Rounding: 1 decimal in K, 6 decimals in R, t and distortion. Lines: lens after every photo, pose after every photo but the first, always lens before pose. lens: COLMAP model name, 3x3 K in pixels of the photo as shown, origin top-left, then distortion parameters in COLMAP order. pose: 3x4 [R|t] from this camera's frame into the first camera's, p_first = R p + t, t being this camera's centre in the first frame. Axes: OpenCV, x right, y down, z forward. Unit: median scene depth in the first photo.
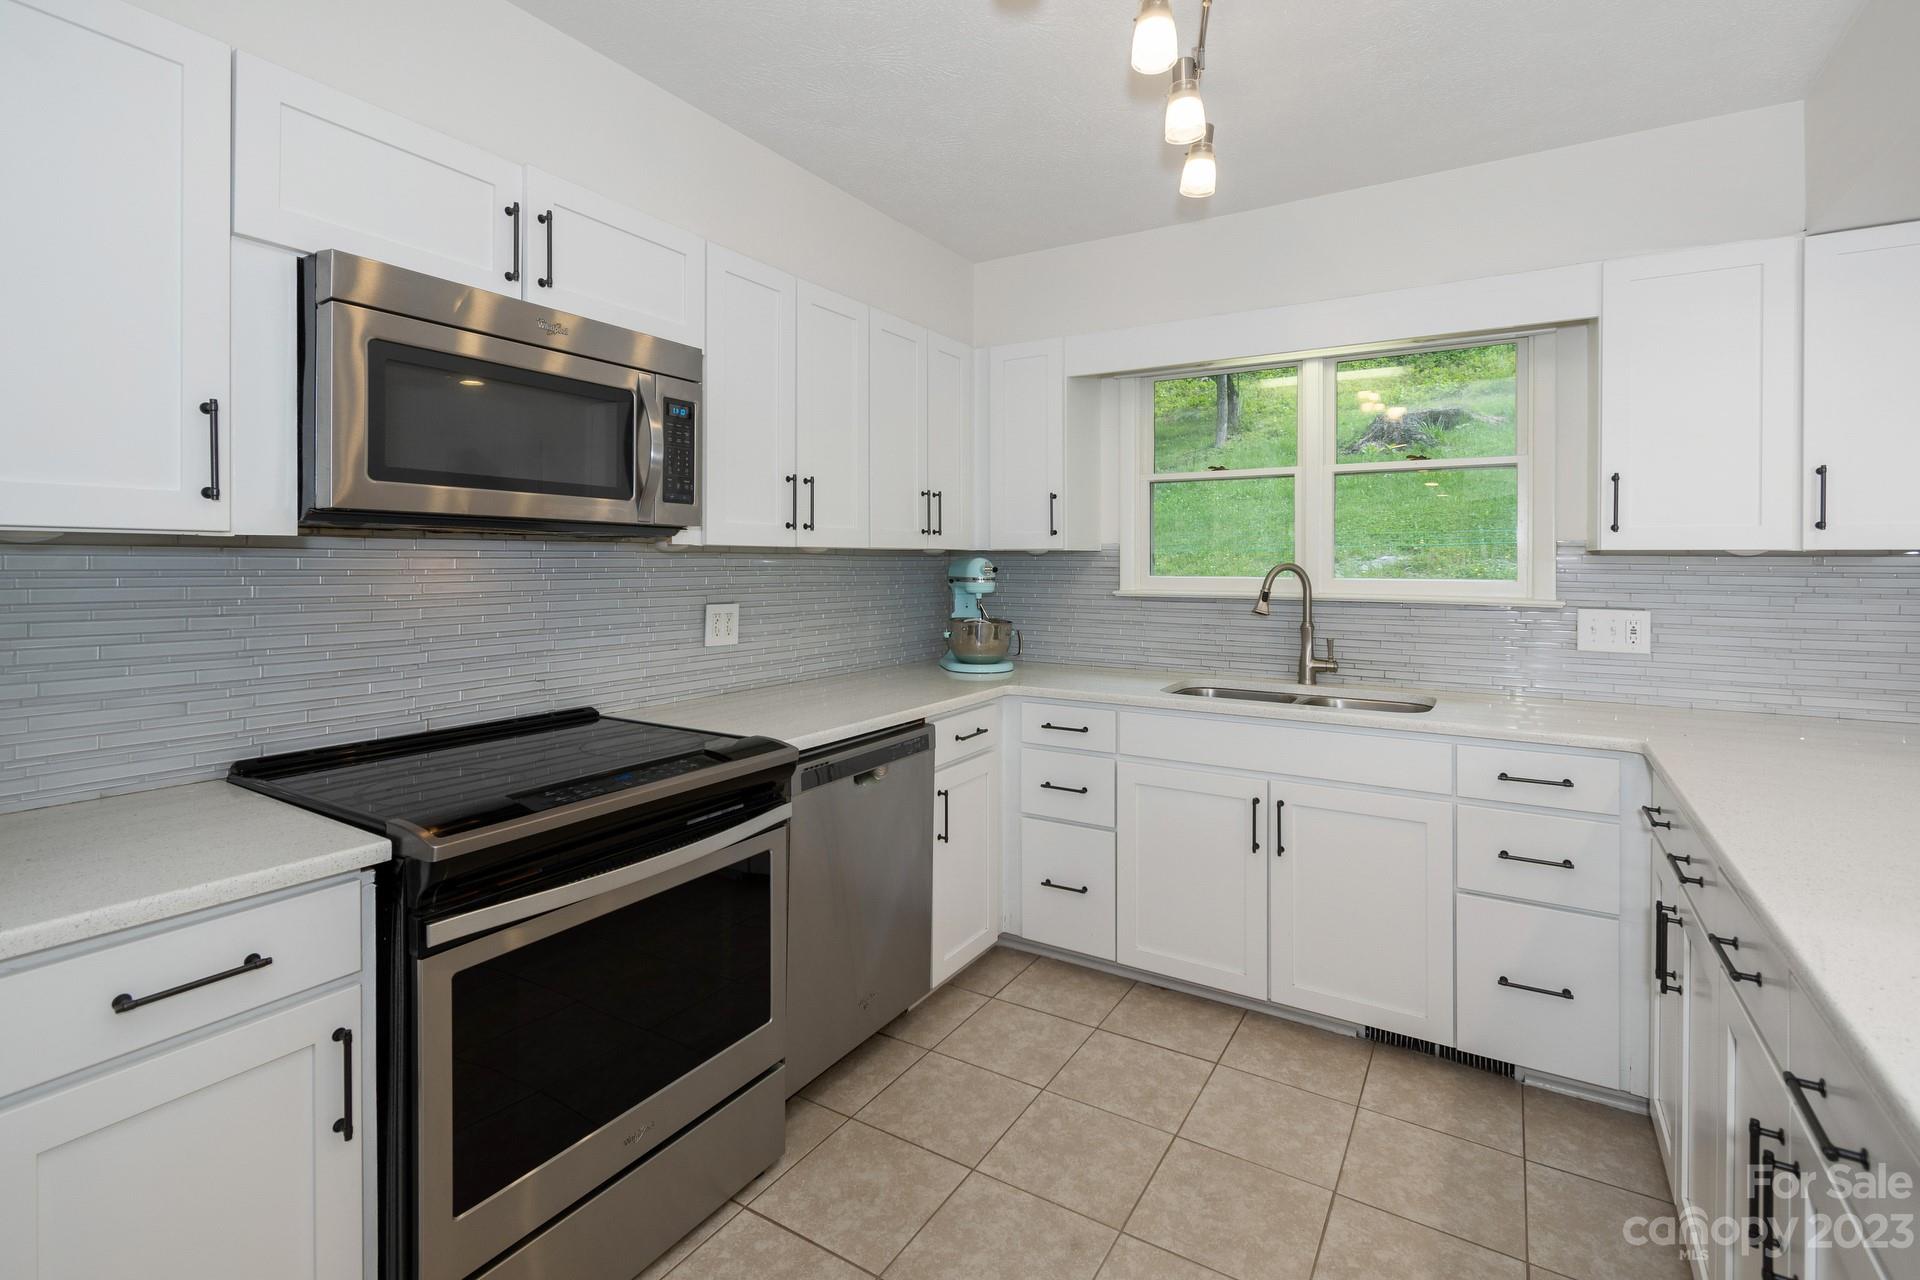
lens RADIAL K [[877.0, 0, 965.3], [0, 877.0, 565.8], [0, 0, 1]] dist [0.003289, -0.000466]
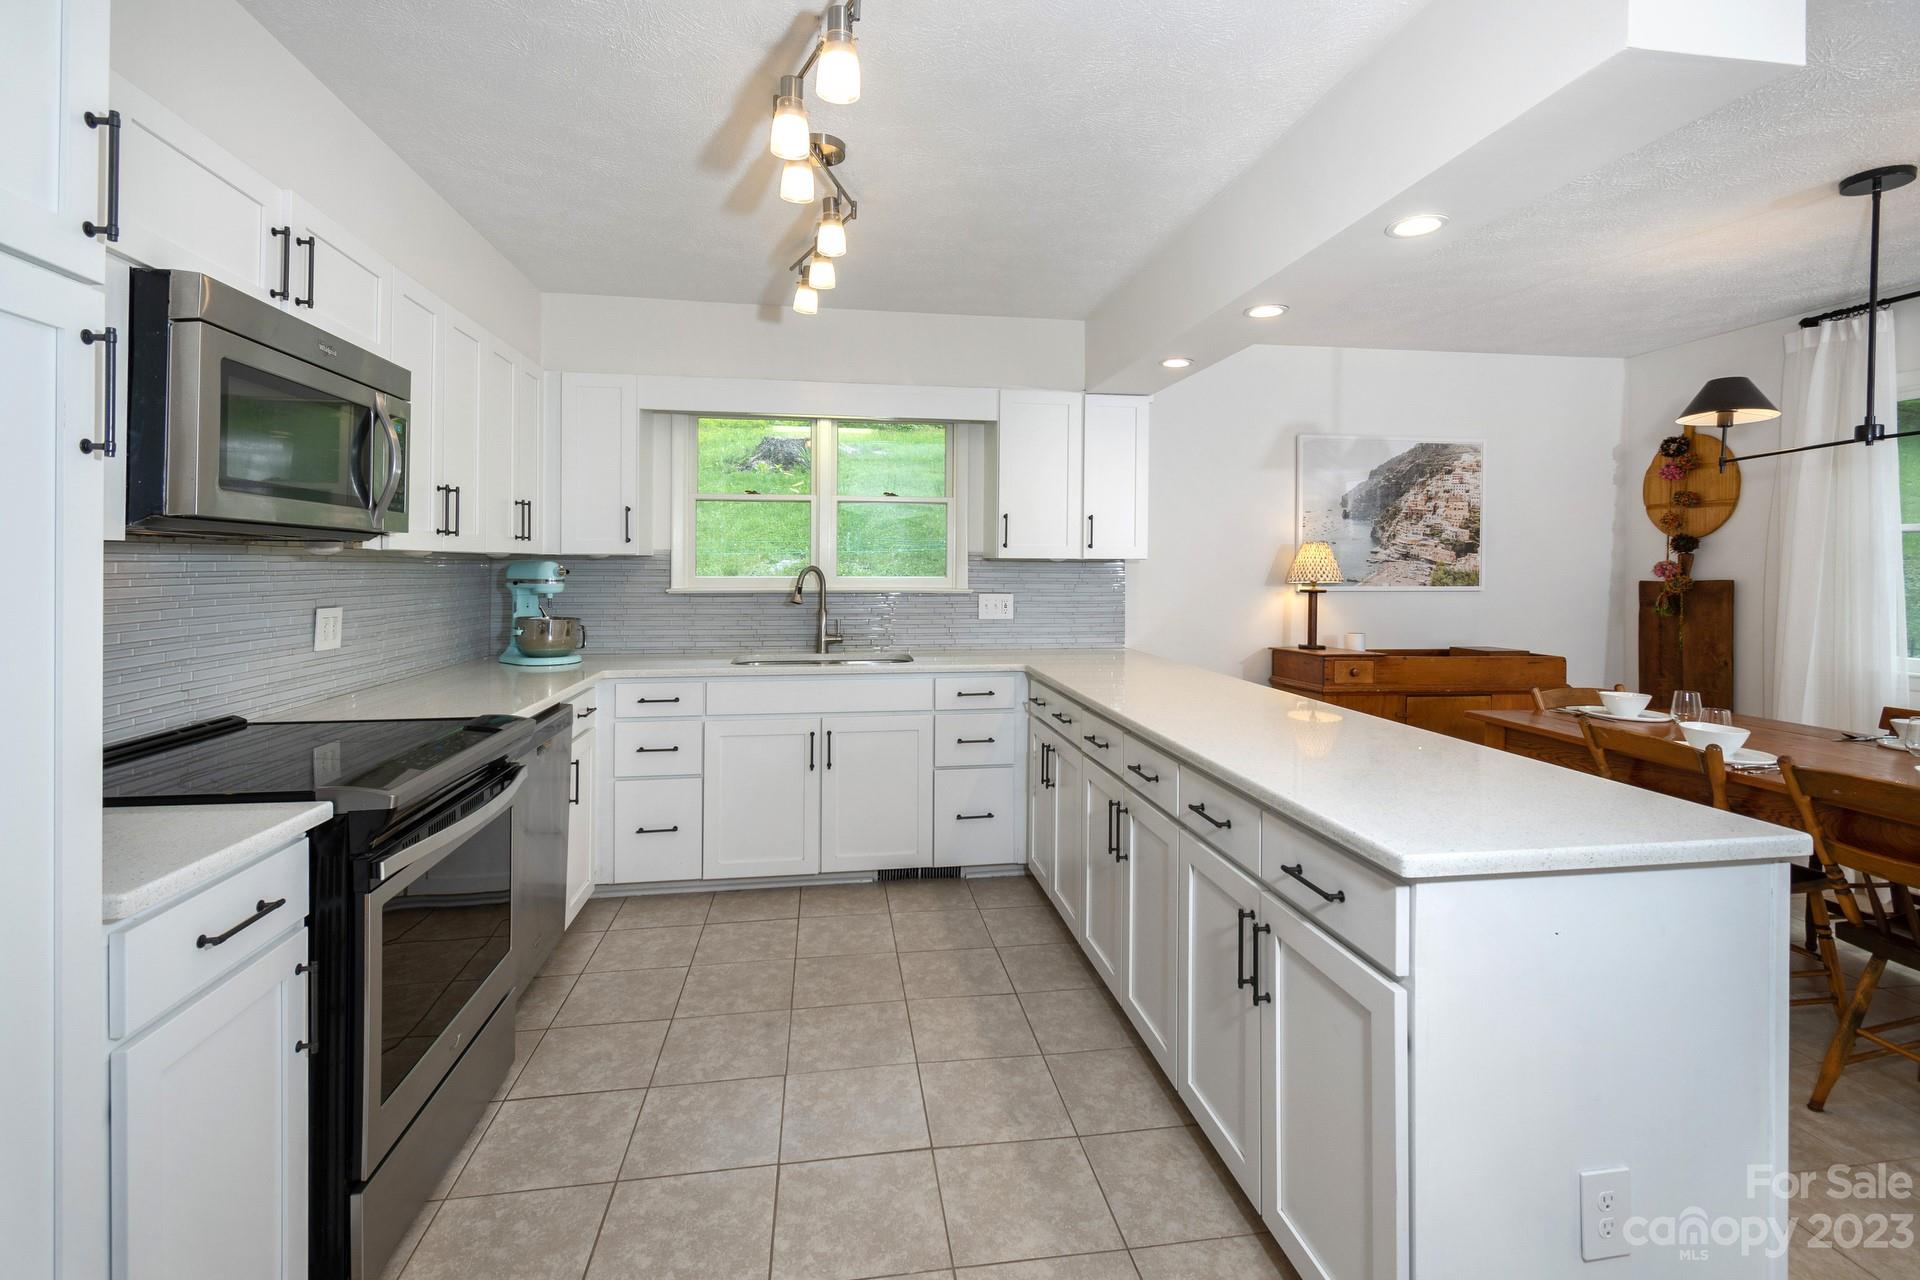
lens RADIAL K [[874.8, 0, 959.0], [0, 874.8, 586.1], [0, 0, 1]] dist [0.000068, -0.000624]
pose [[0.764639, -0.015761, 0.644266, -0.392519], [0.002482, 0.999766, 0.021512, -0.000368], [-0.644454, -0.014850, 0.764499, -0.226934]]
